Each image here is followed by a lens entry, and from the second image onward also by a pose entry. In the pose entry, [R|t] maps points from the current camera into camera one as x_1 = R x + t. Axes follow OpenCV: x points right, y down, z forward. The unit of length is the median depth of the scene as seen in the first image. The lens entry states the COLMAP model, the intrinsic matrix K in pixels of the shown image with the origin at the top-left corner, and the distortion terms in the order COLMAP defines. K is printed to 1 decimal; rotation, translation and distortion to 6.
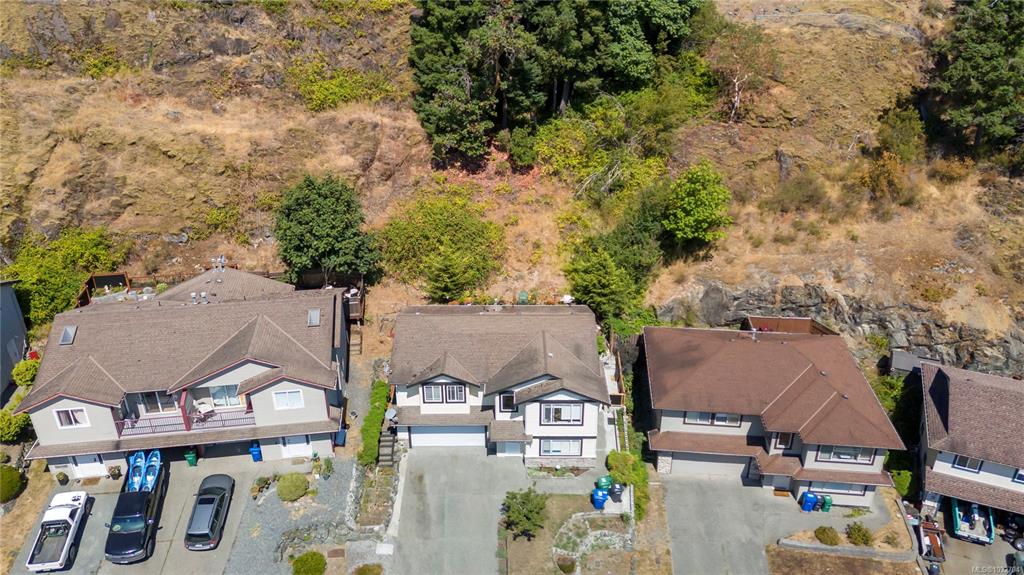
lens RADIAL K [[747.8, 0, 514.5], [0, 747.8, 283.8], [0, 0, 1]] dist [0.055942, -0.036153]
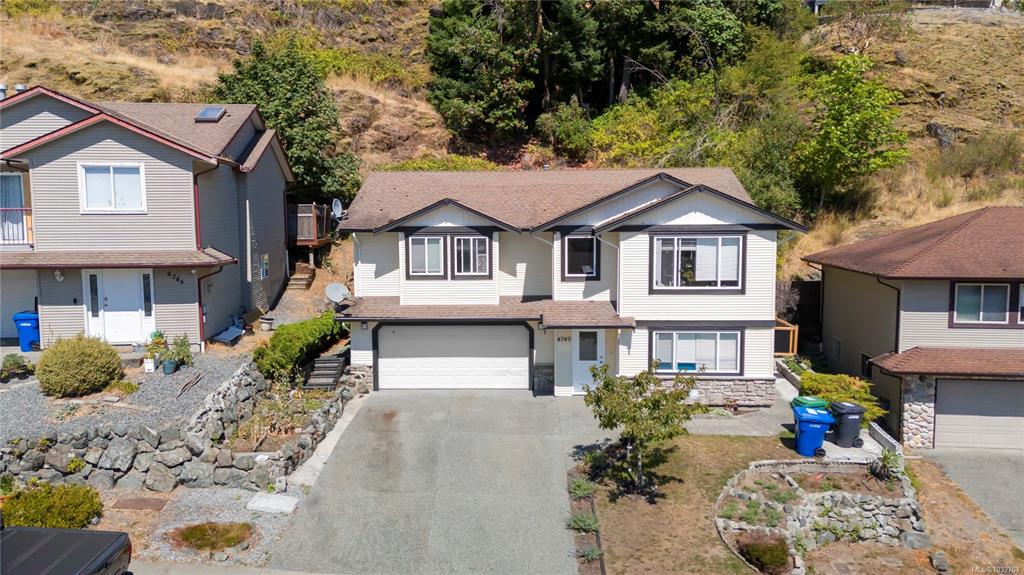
lens RADIAL K [[747.8, 0, 513.0], [0, 747.8, 289.0], [0, 0, 1]] dist [0.055942, -0.036153]
pose [[0.999530, -0.000399, -0.030647, -0.035518], [-0.011101, 0.927320, -0.374105, 0.346932], [0.028569, 0.374270, 0.926880, 0.540011]]
